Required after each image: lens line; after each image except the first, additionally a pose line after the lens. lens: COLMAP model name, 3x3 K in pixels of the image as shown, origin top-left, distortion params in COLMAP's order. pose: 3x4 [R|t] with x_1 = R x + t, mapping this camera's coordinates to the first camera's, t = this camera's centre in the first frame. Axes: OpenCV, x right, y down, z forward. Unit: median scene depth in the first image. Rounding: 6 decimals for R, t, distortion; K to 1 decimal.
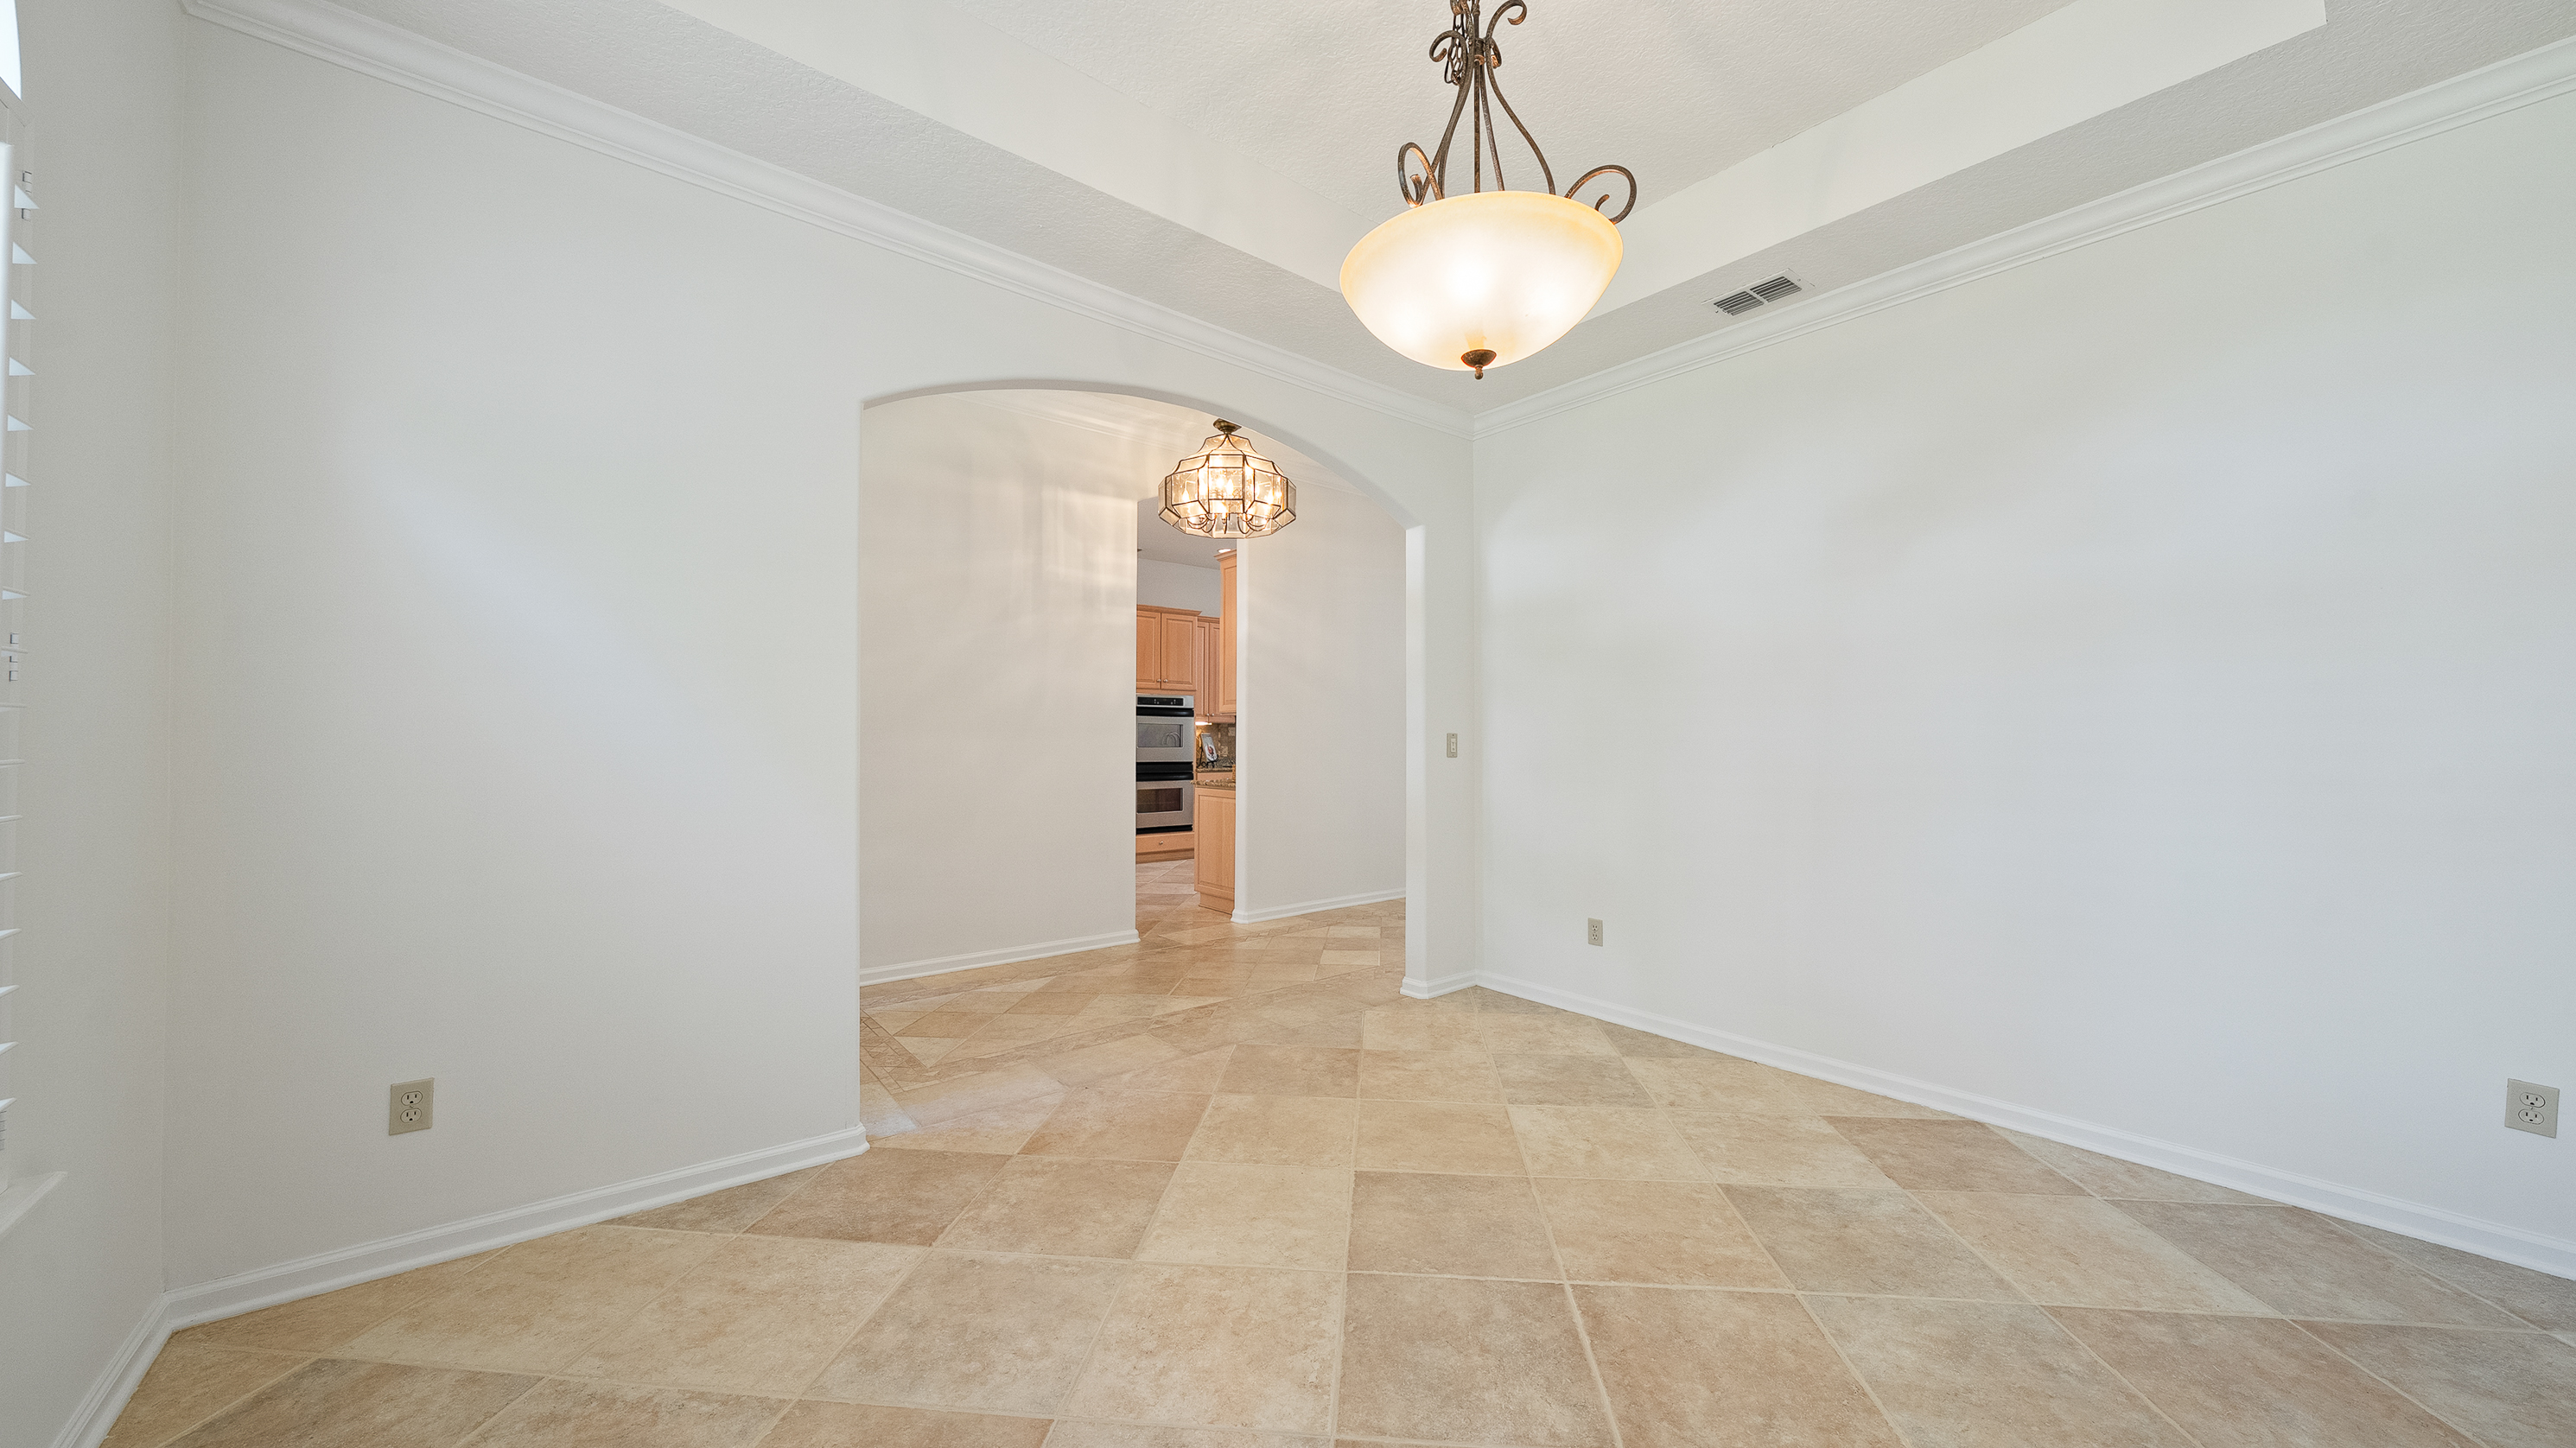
lens RADIAL K [[893.3, 0, 1297.5], [0, 893.3, 719.4], [0, 0, 1]] dist [-0.001065, 0.000012]
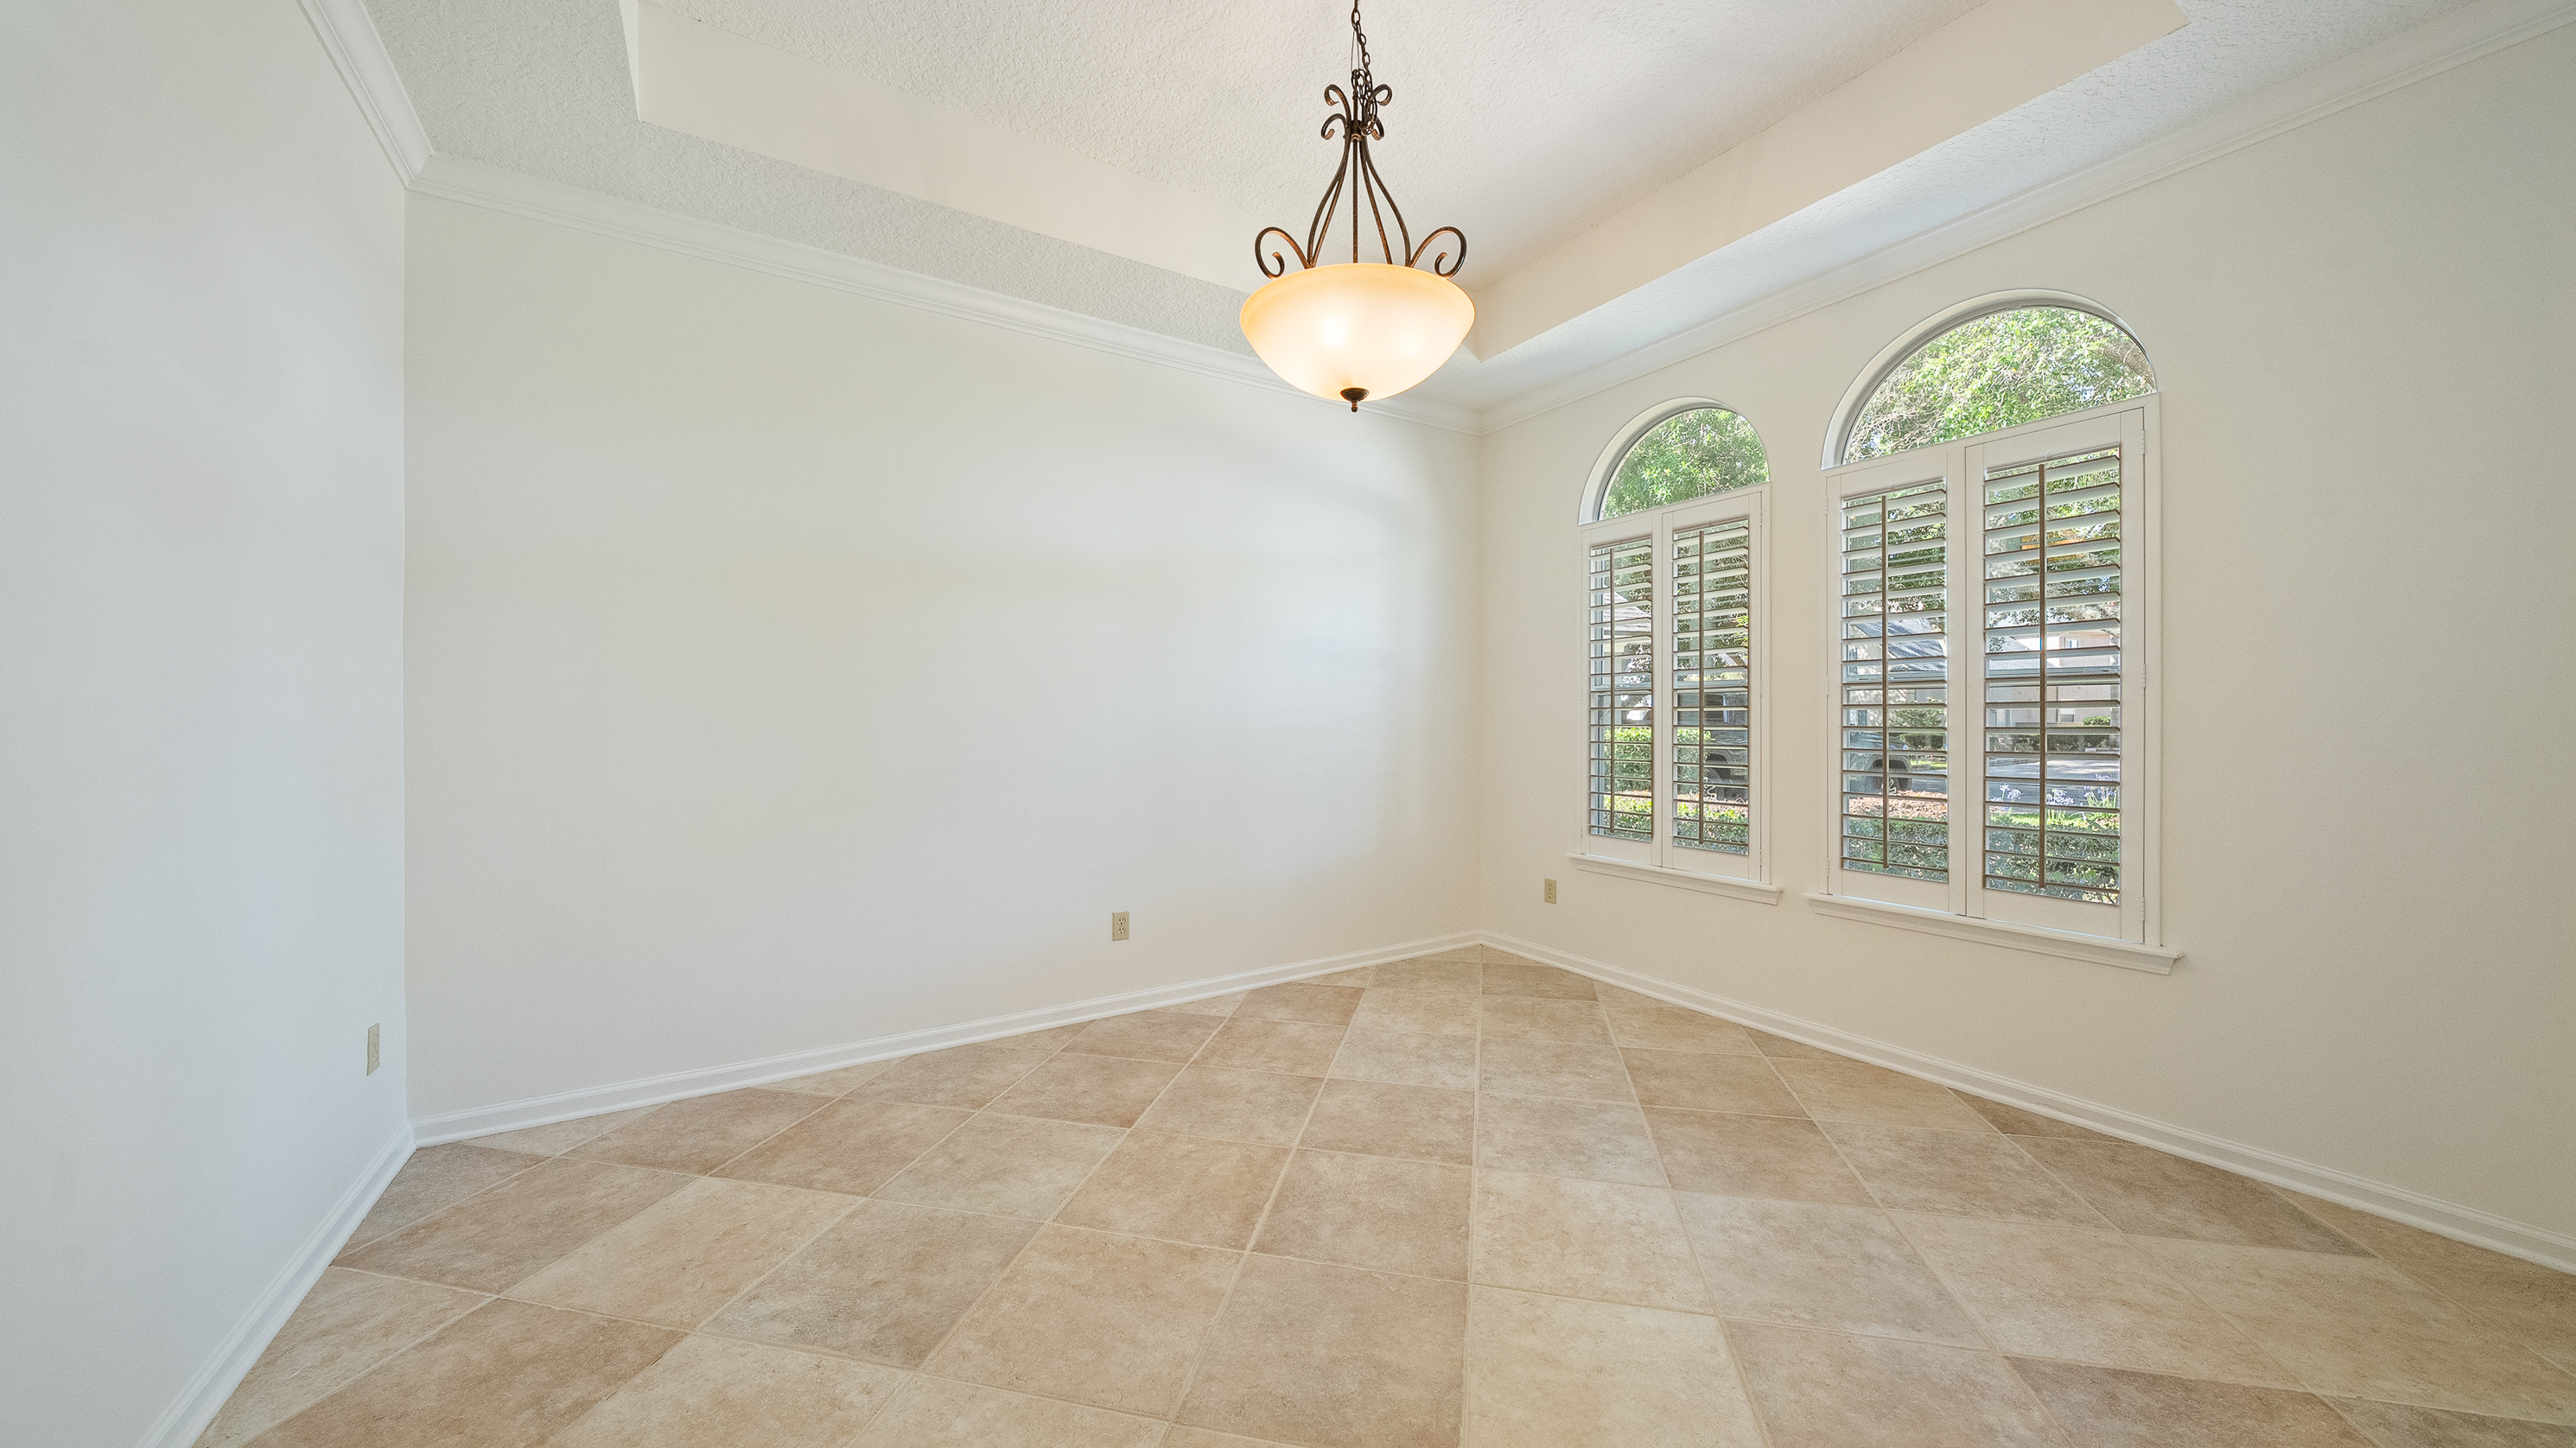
lens RADIAL K [[893.3, 0, 1297.5], [0, 893.3, 719.4], [0, 0, 1]] dist [-0.001065, 0.000012]
pose [[-0.993166, -0.002396, 0.116685, 0.129043], [-0.004965, 0.999751, -0.021736, 0.050971], [-0.116604, -0.022167, -0.992931, 2.023495]]
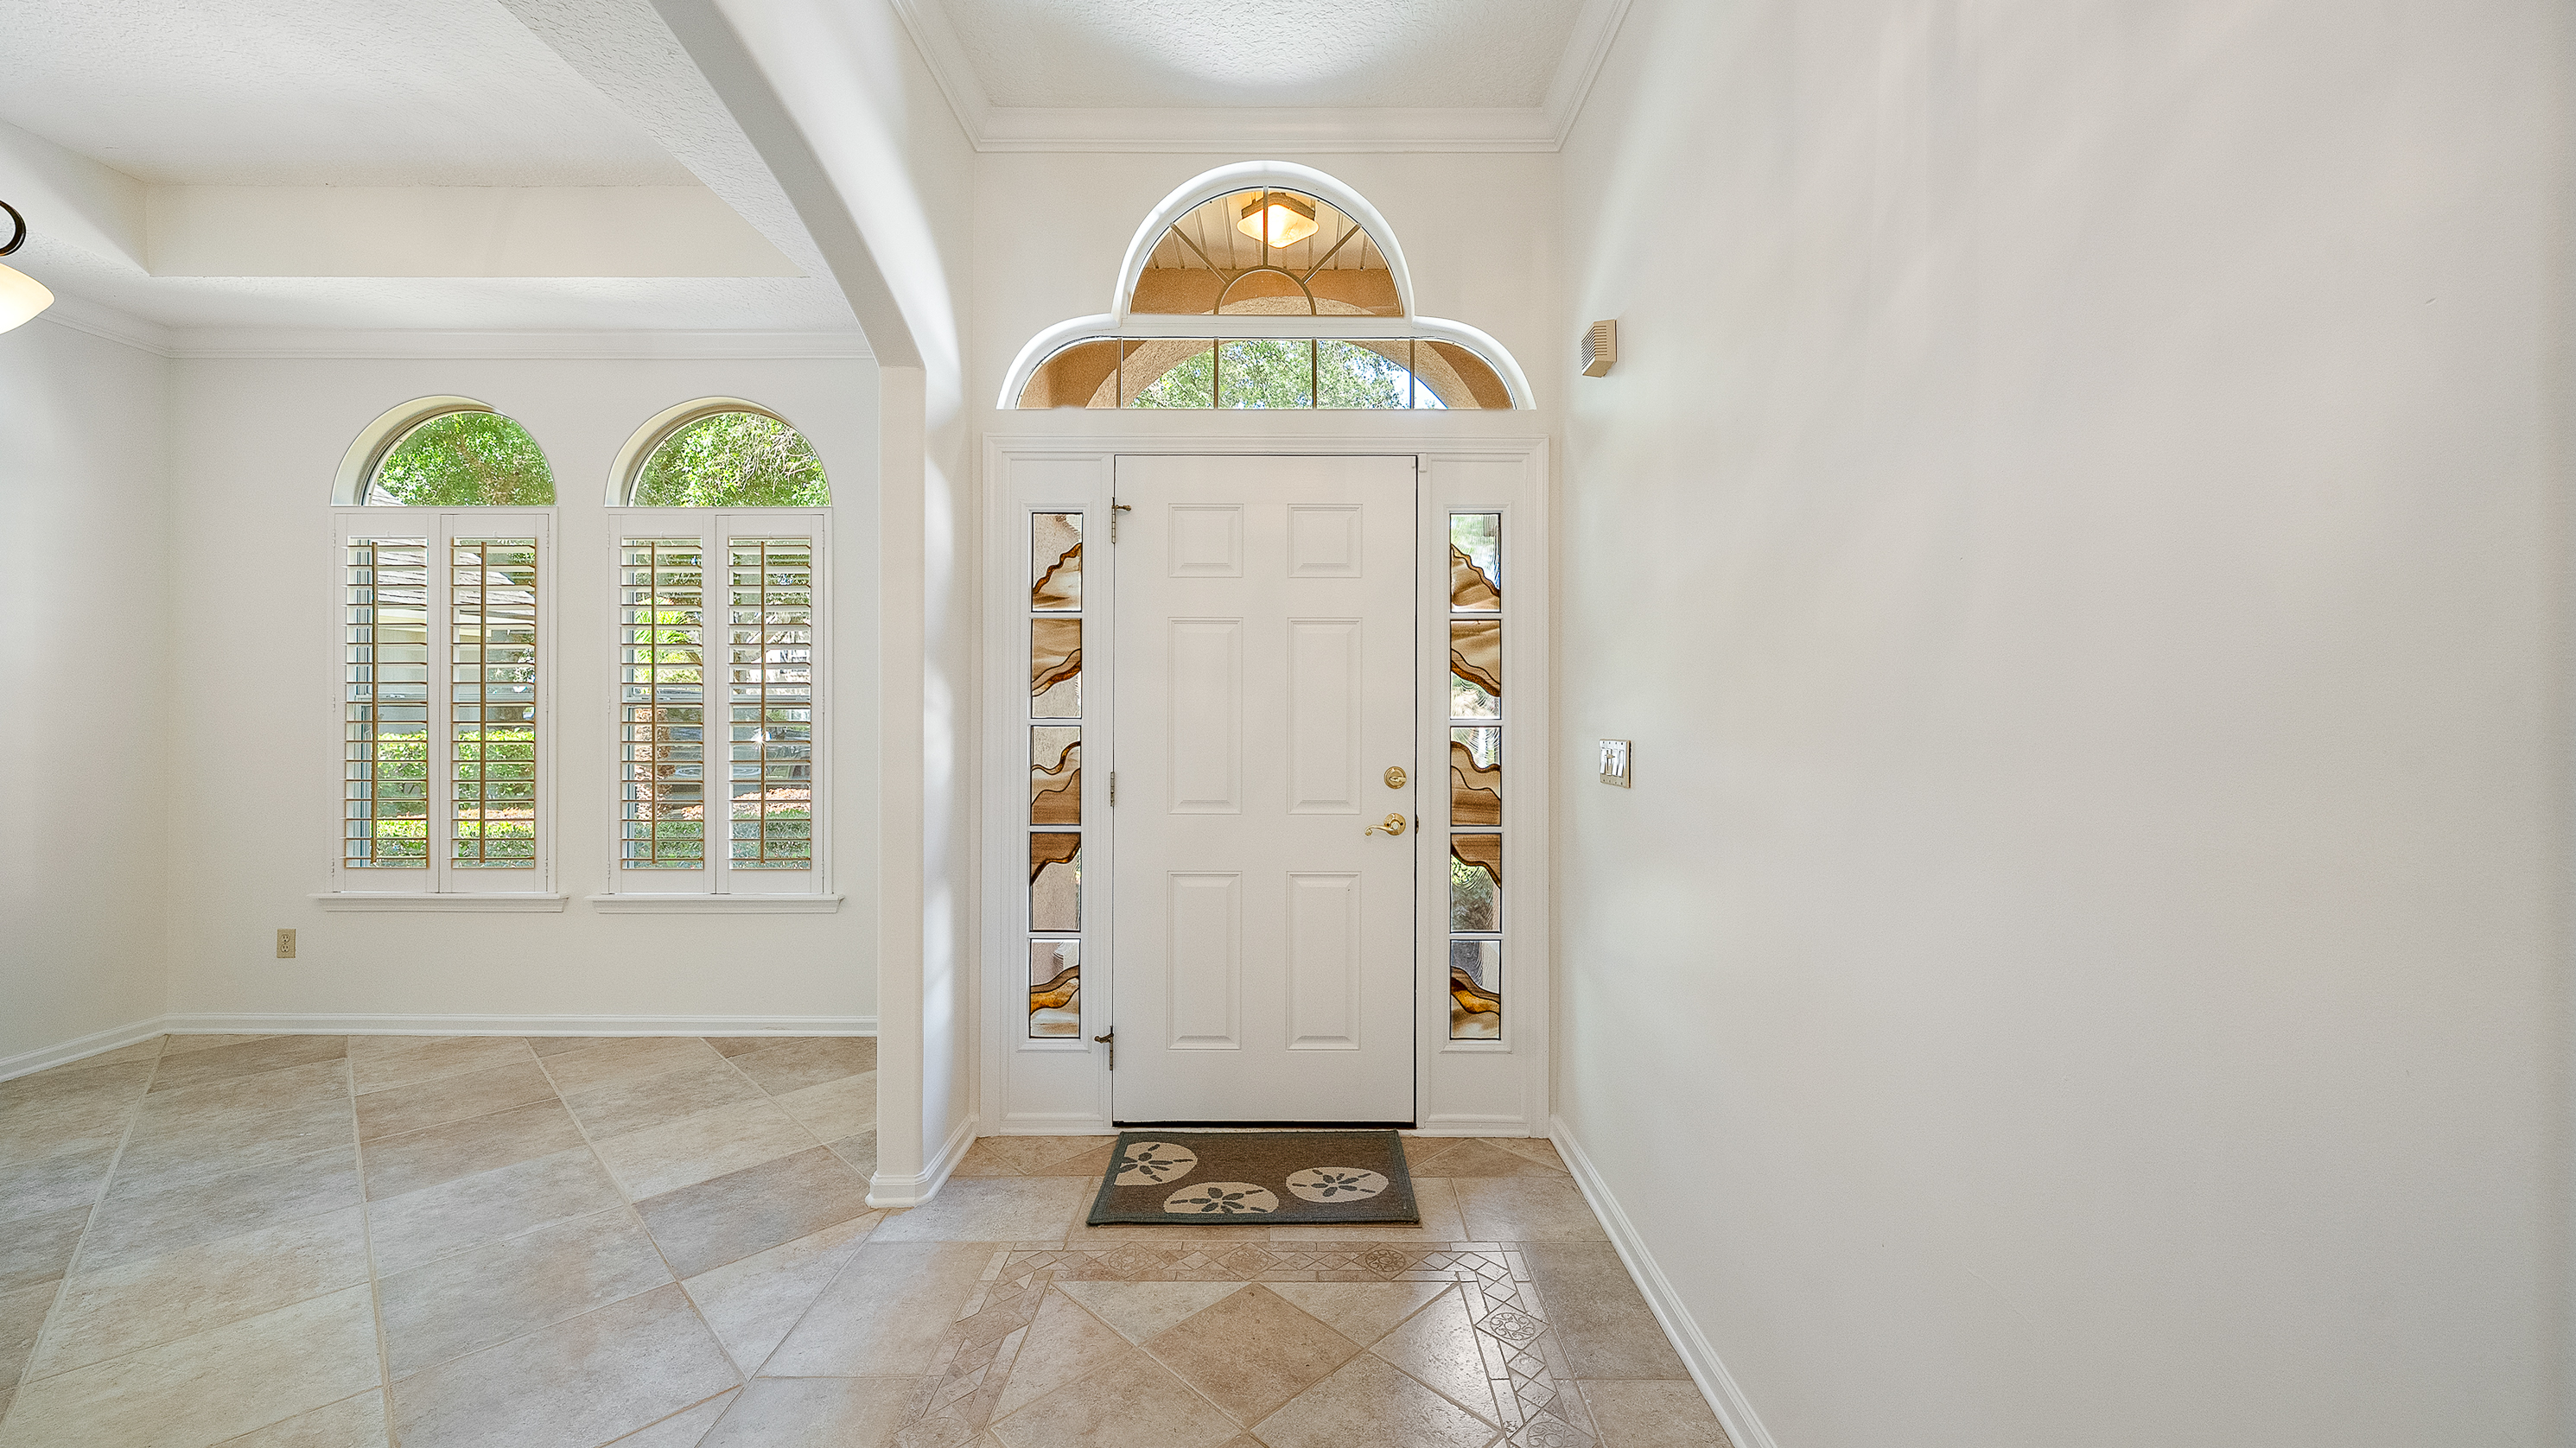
lens RADIAL K [[993.0, 0, 1290.6], [0, 993.0, 706.0], [0, 0, 1]] dist [0.003335, 0.000672]
pose [[-0.639876, -0.005447, -0.768459, 0.018427], [0.015652, 0.999675, -0.020119, 0.014533], [0.768318, -0.024902, -0.639583, 2.623559]]
